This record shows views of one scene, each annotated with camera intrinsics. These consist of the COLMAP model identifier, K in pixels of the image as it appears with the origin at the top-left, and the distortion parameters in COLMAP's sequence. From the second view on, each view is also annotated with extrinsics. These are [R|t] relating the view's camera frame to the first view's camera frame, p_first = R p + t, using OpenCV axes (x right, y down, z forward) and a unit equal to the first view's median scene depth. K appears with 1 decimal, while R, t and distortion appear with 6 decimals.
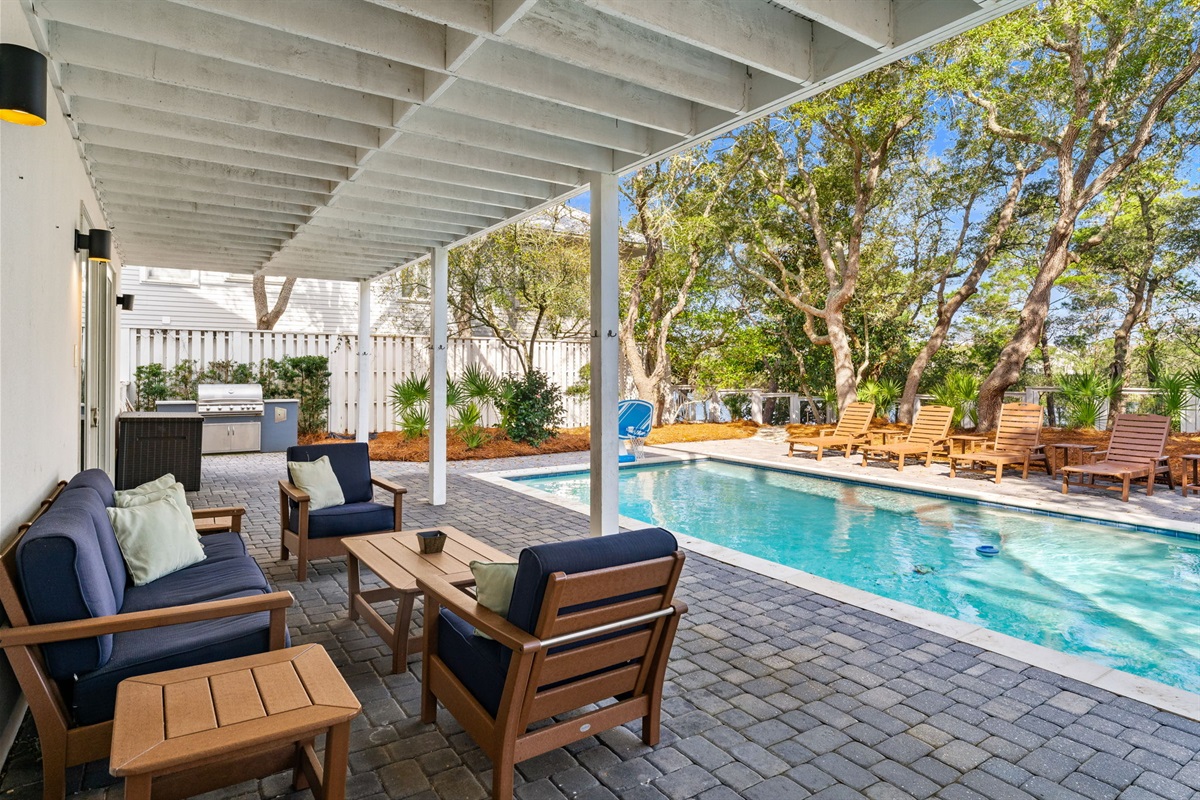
lens RADIAL K [[642.7, 0, 598.8], [0, 642.7, 370.2], [0, 0, 1]] dist [0.001737, 0.000163]
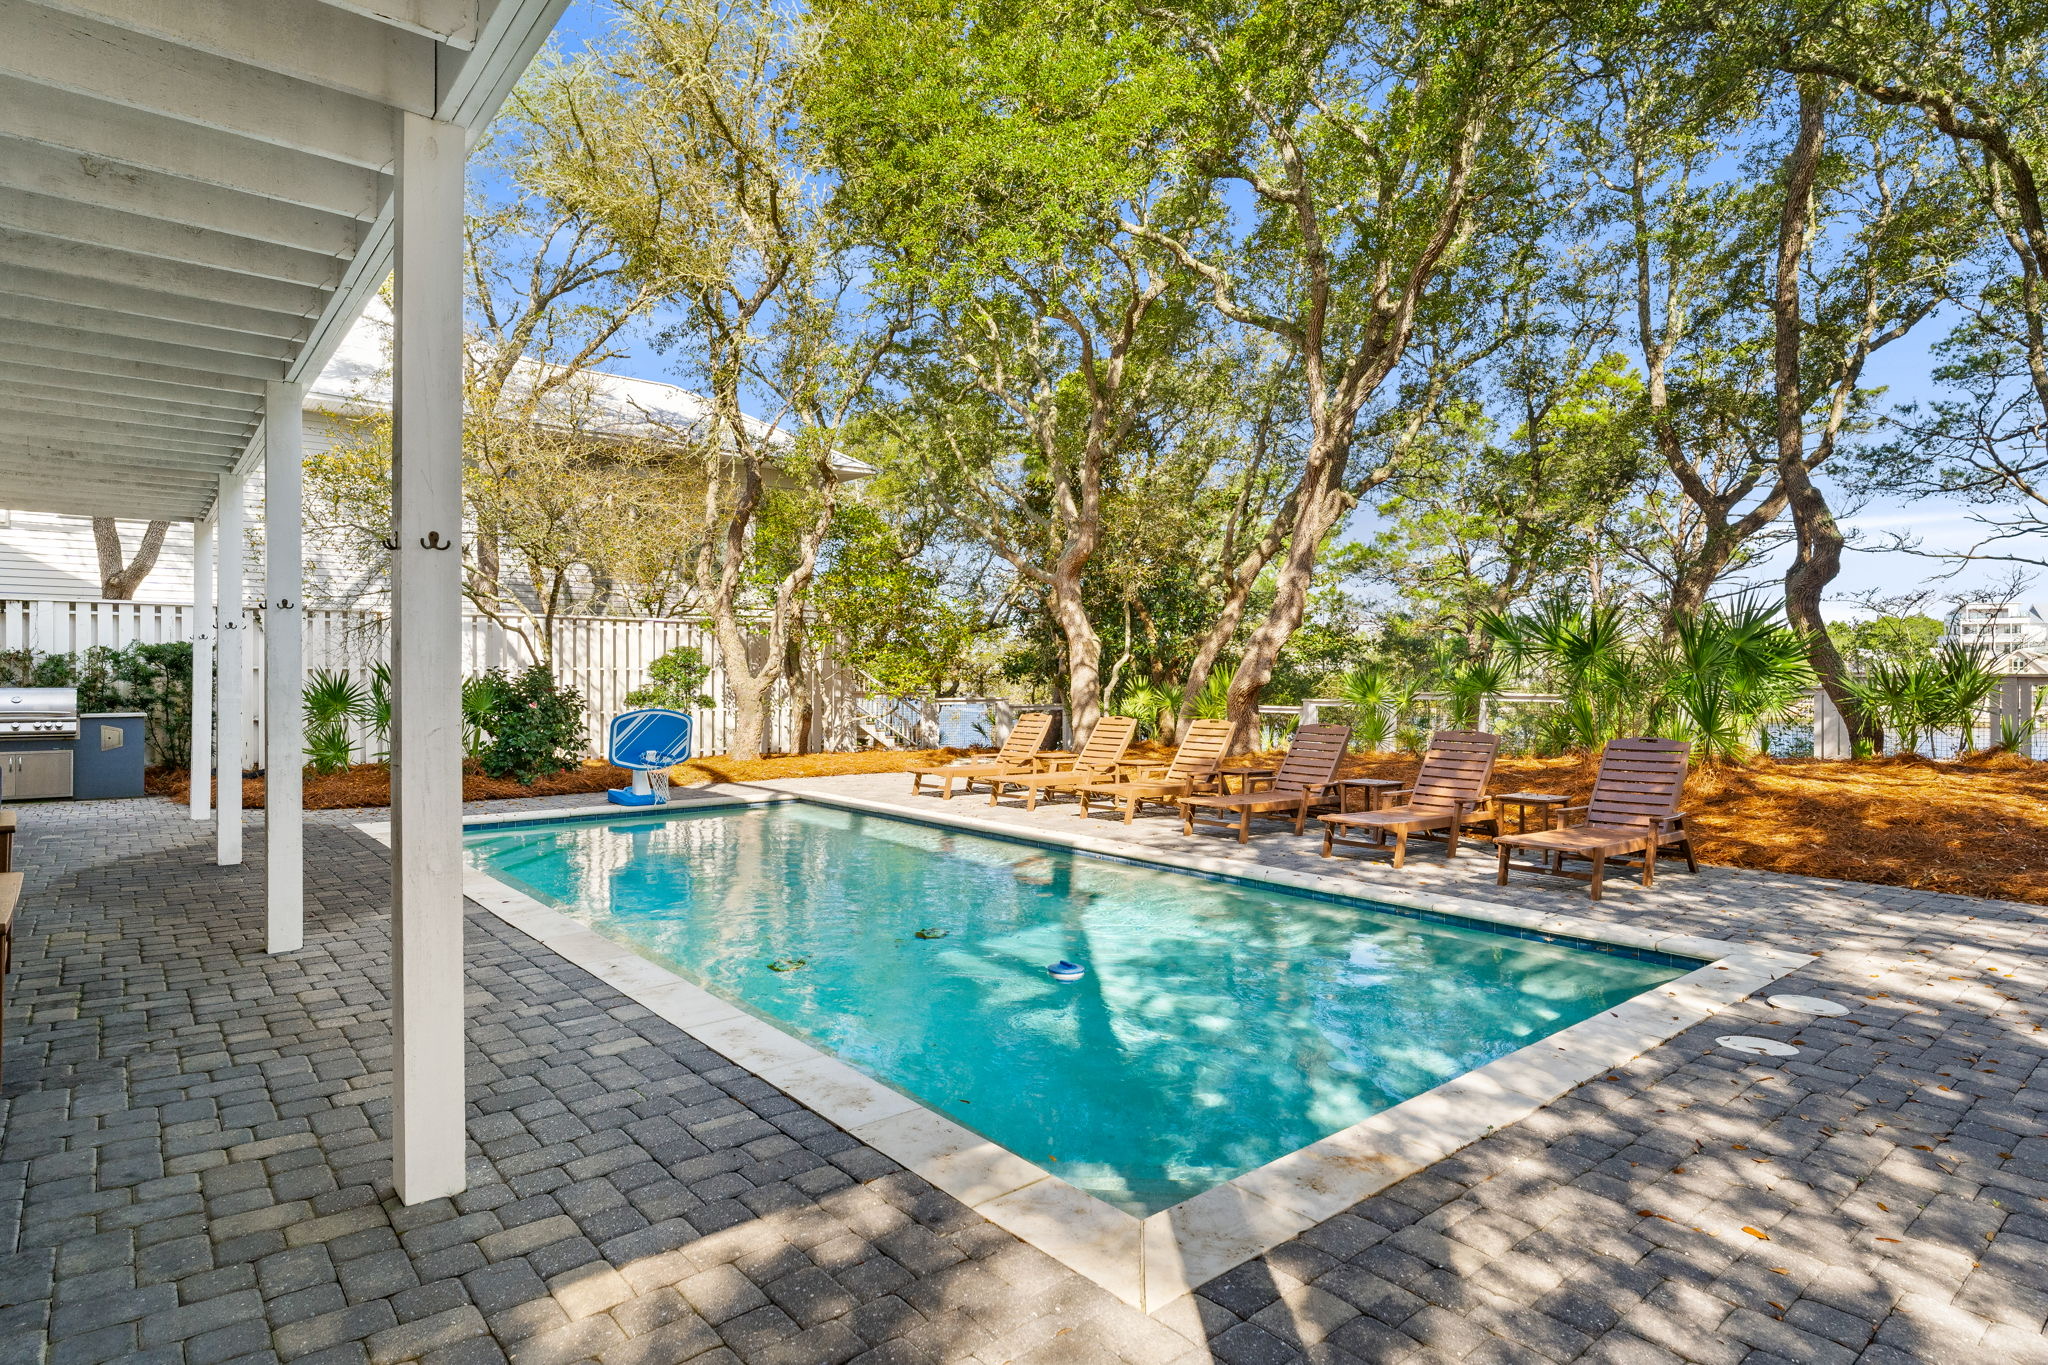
lens RADIAL K [[1086.5, 0, 1039.1], [0, 1086.5, 679.1], [0, 0, 1]] dist [0.004420, 0.000765]
pose [[0.995032, -0.000546, 0.099550, 0.262416], [-0.000116, 0.999978, 0.006642, 0.005925], [-0.099551, -0.006621, 0.995010, -0.108776]]
